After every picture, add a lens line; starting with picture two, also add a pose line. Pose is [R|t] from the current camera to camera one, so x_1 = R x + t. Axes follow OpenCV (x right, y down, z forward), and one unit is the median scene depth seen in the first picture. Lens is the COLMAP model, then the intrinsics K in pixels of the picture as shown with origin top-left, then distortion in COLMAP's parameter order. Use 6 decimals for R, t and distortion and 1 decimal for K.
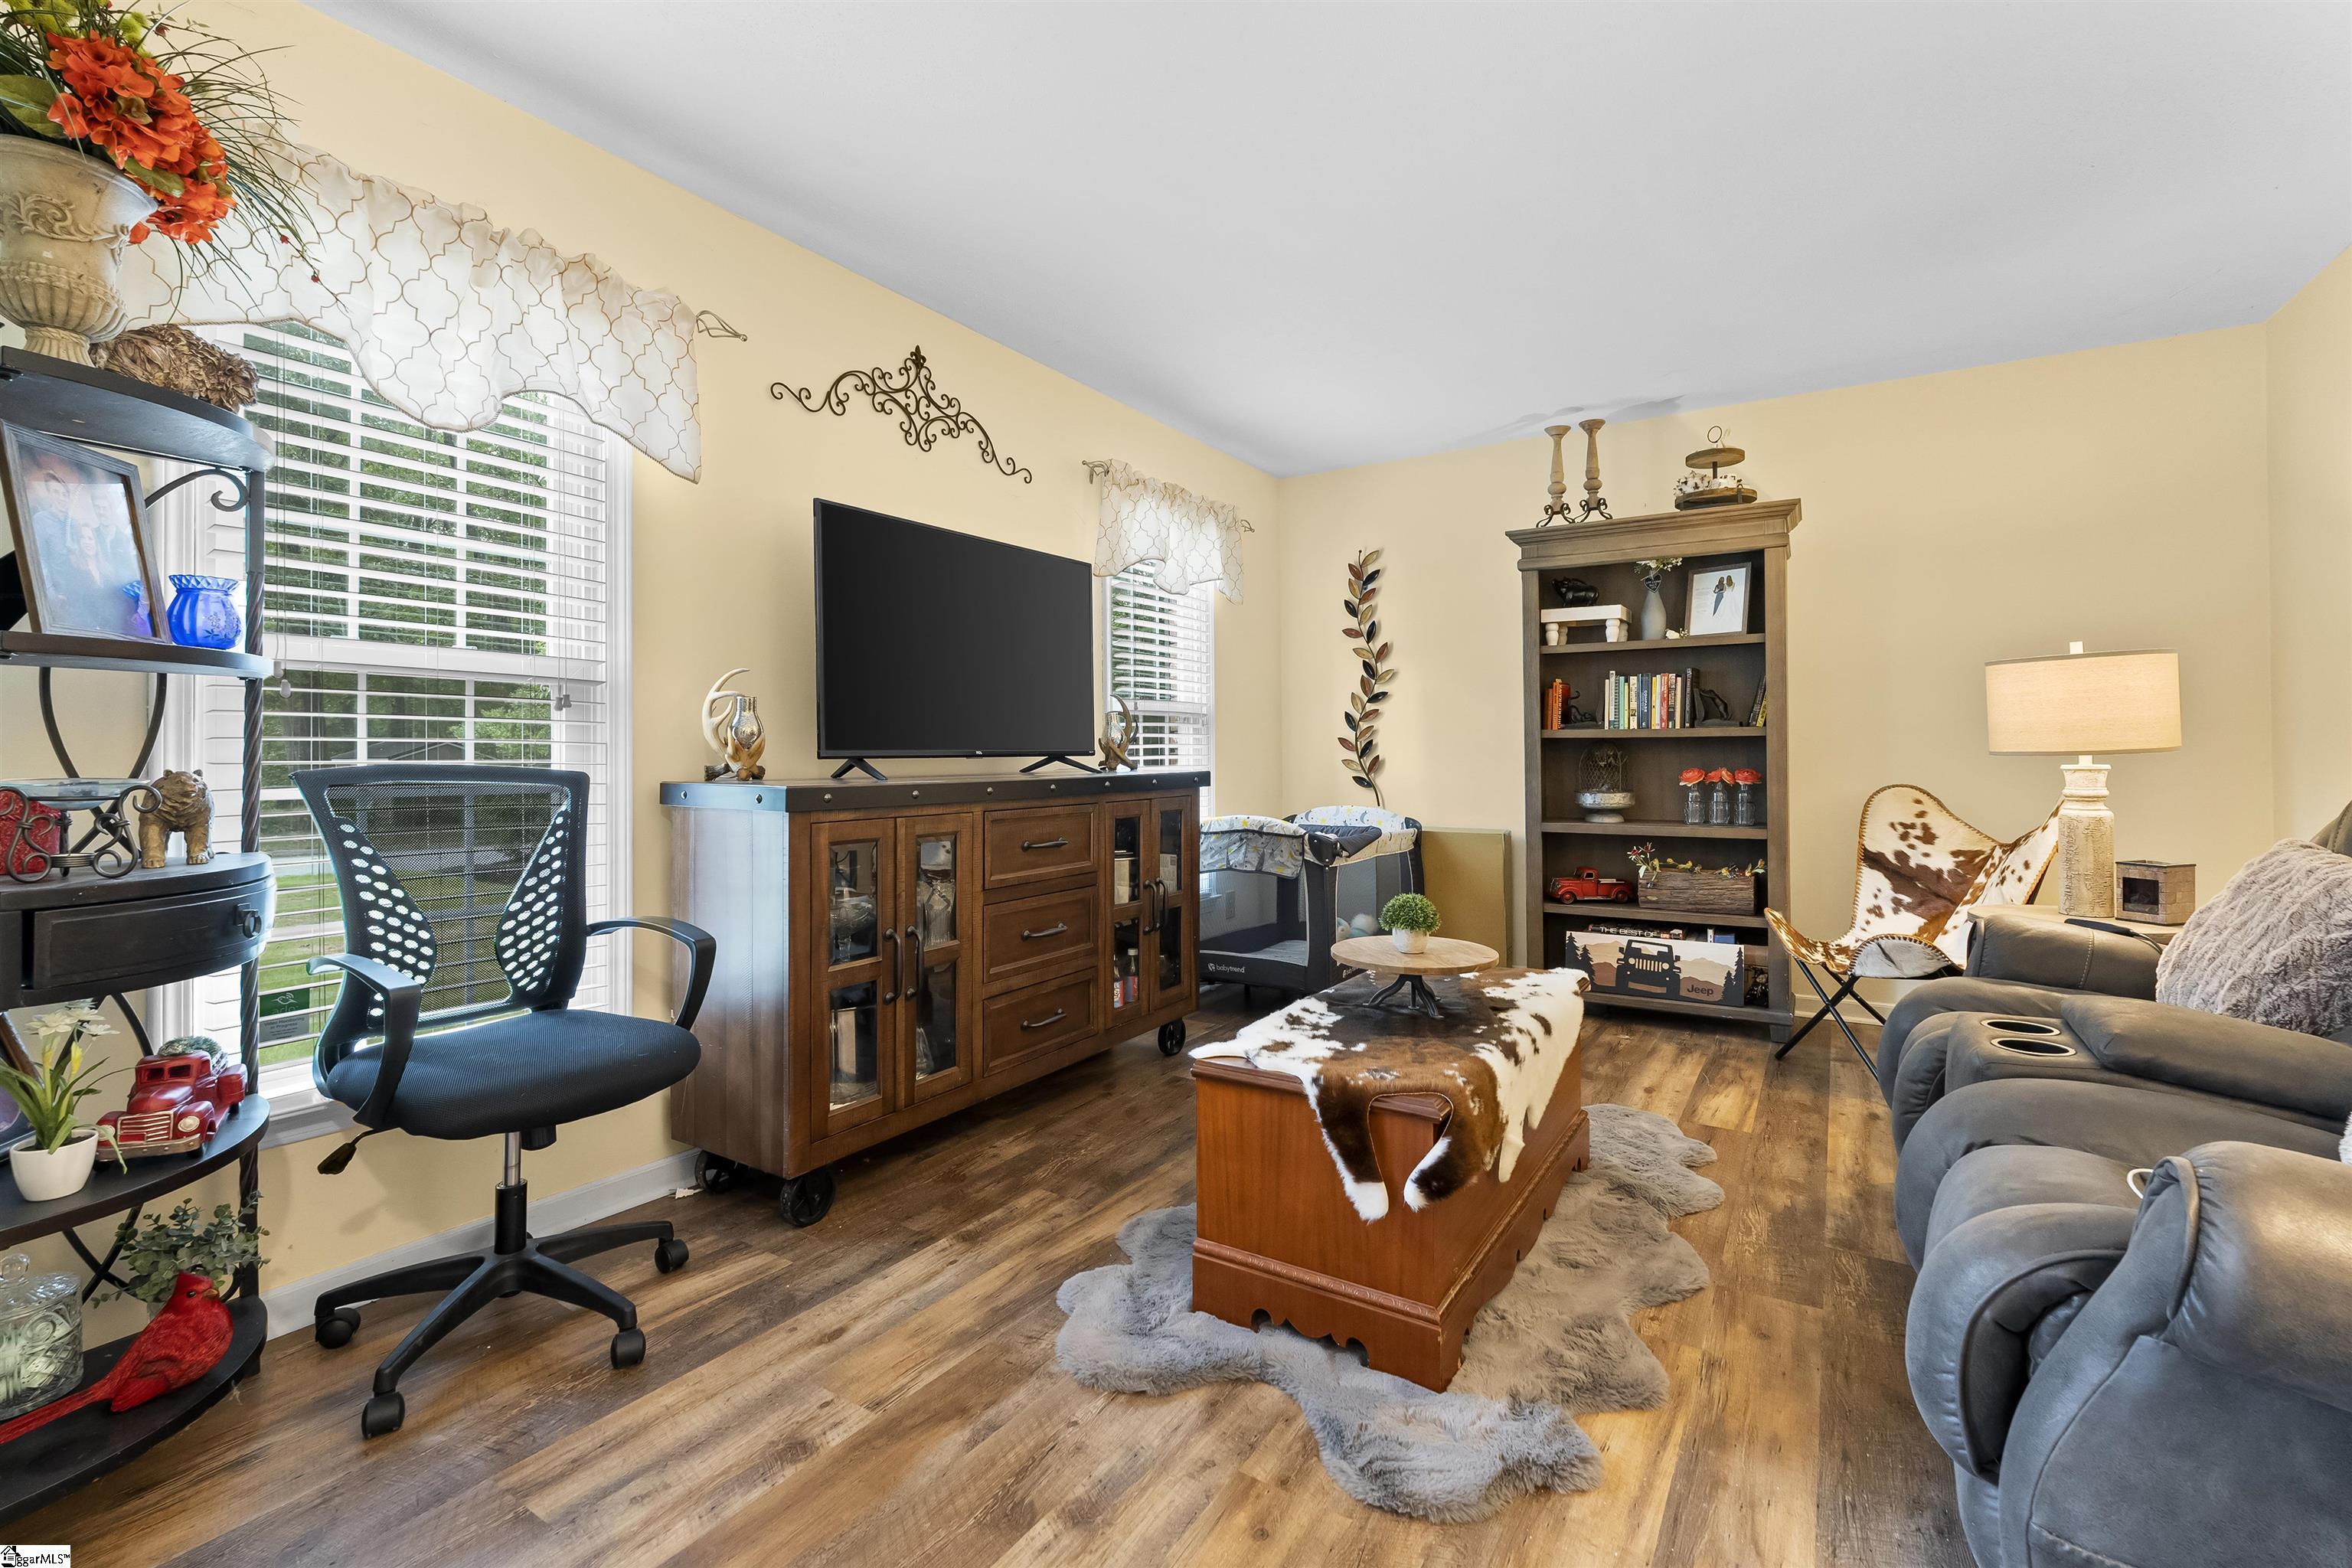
lens RADIAL K [[1043.0, 0, 1161.6], [0, 1043.0, 770.4], [0, 0, 1]] dist [0.004999, 0.000805]
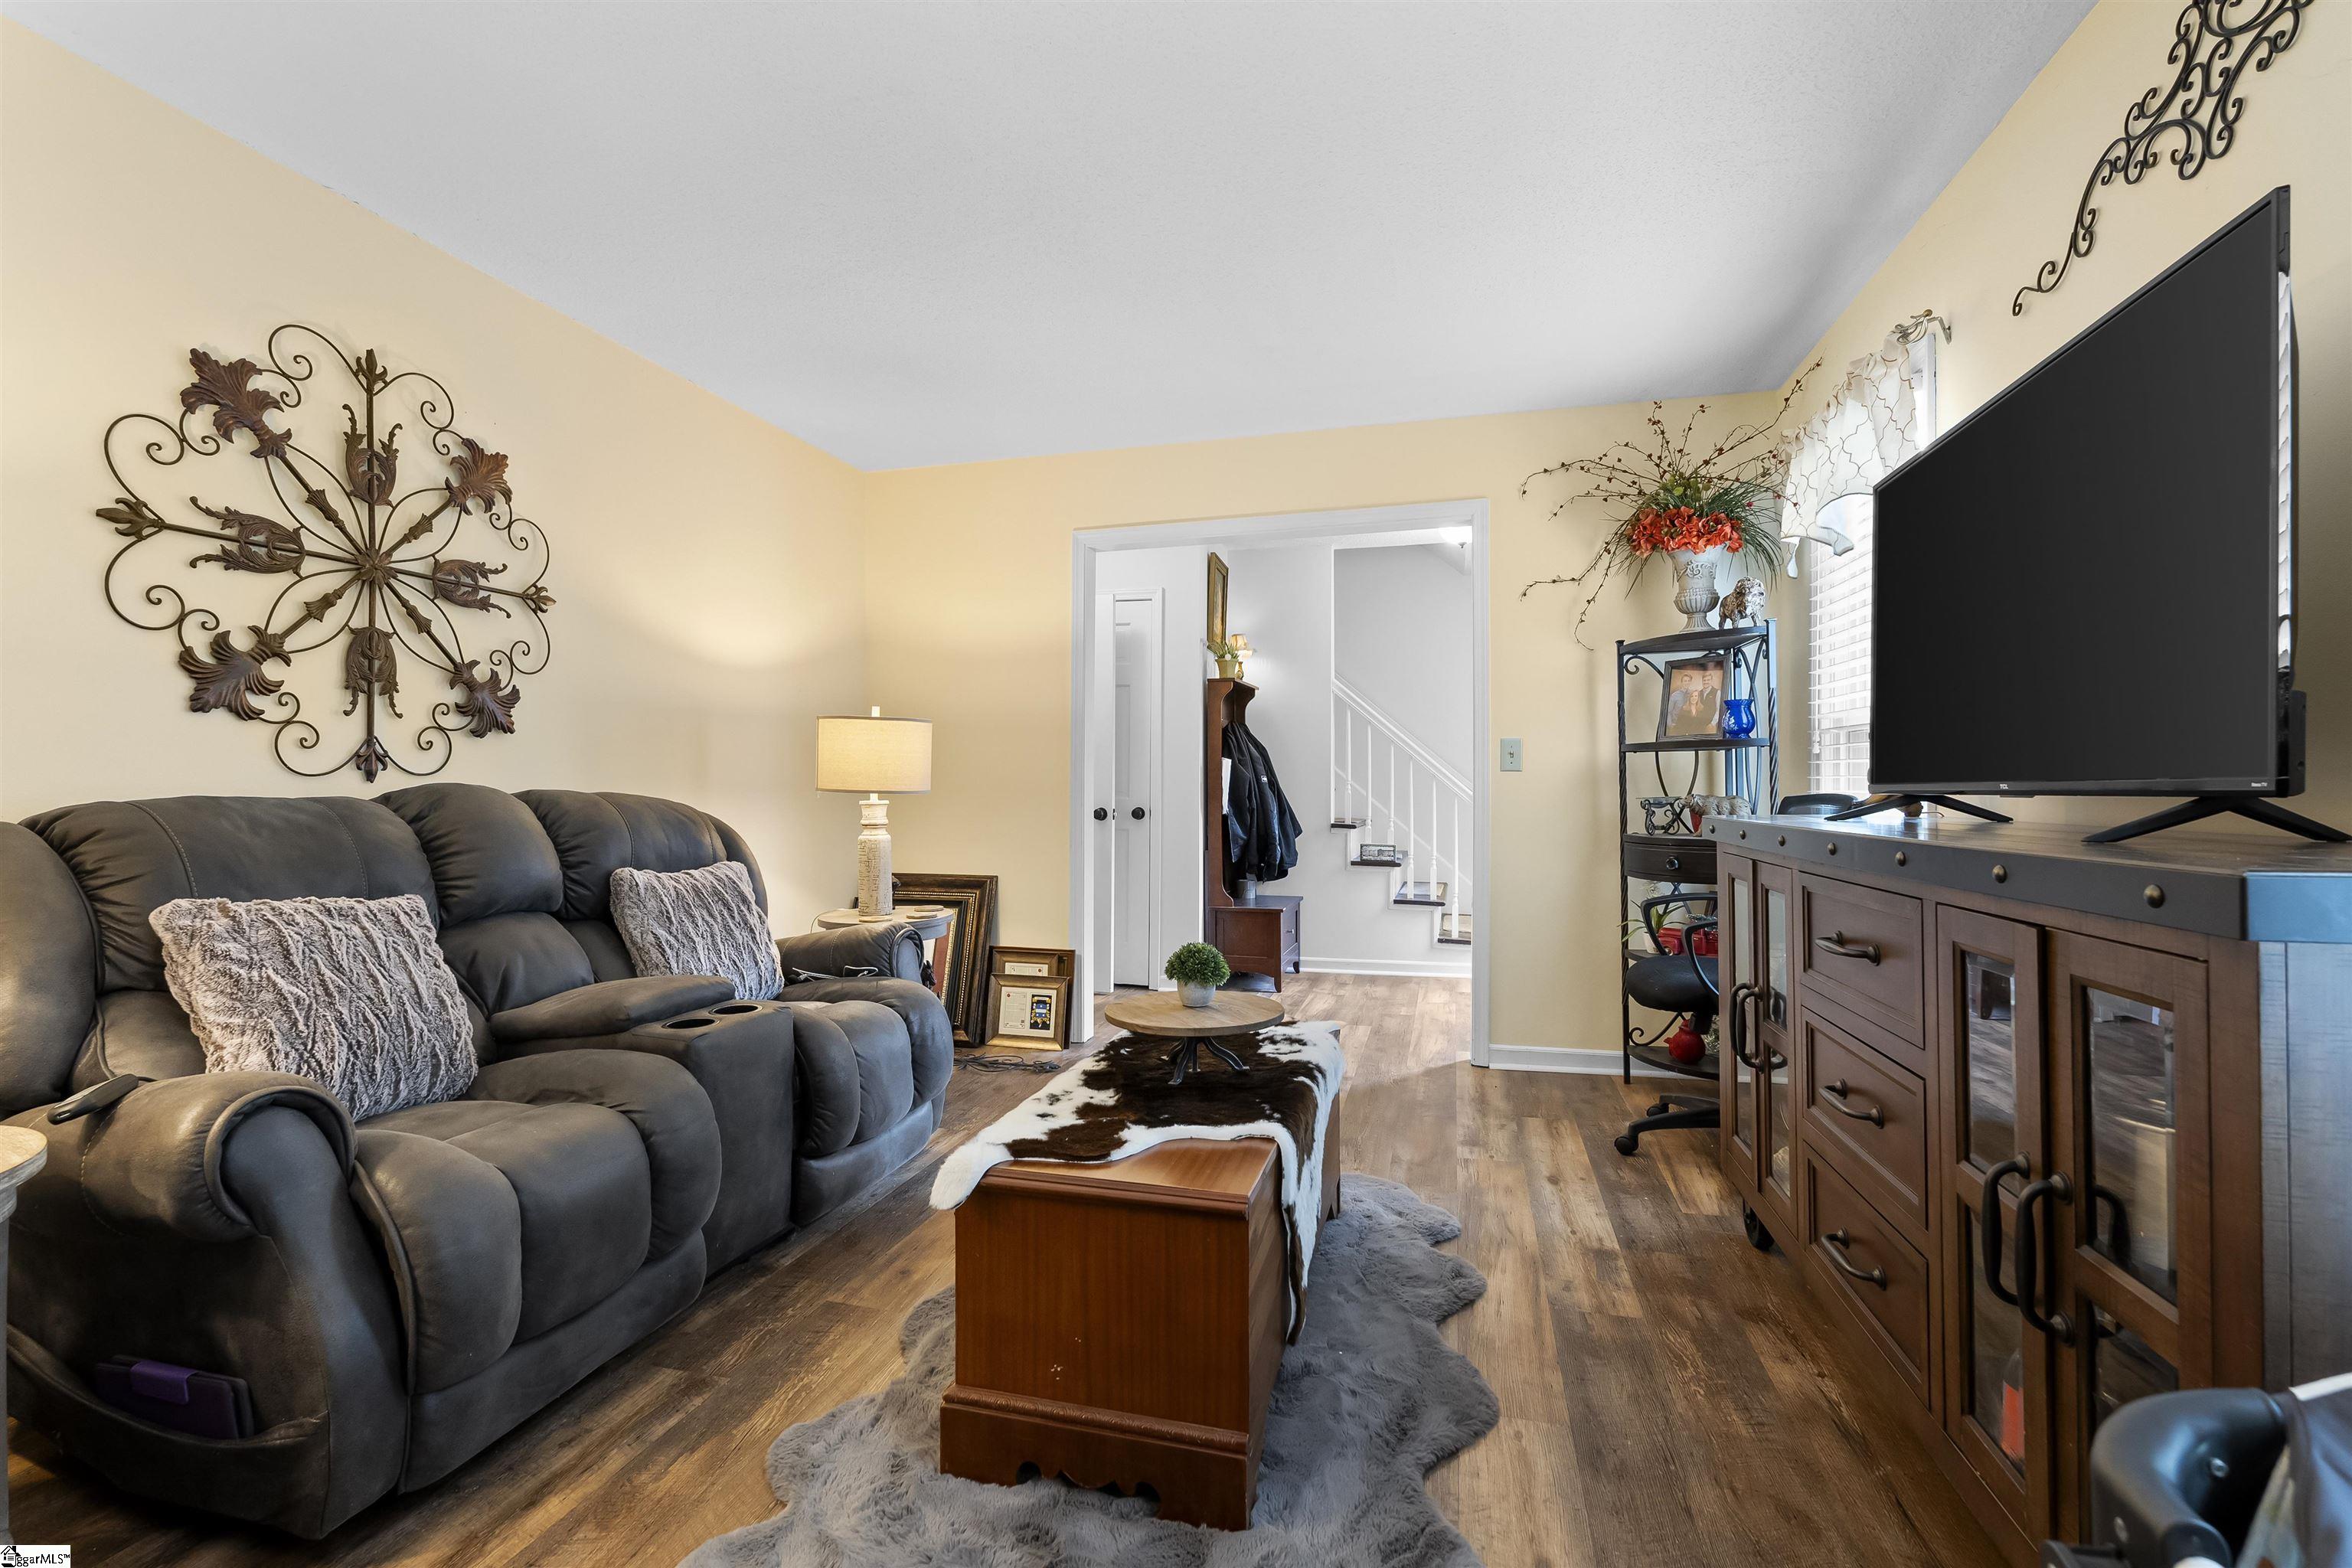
lens RADIAL K [[1043.0, 0, 1173.9], [0, 1043.0, 770.5], [0, 0, 1]] dist [0.004999, 0.000805]
pose [[-0.950566, -0.000139, -0.310523, 0.546177], [-0.000576, 0.999999, 0.001314, -0.032790], [0.310523, 0.001427, -0.950565, 1.872291]]
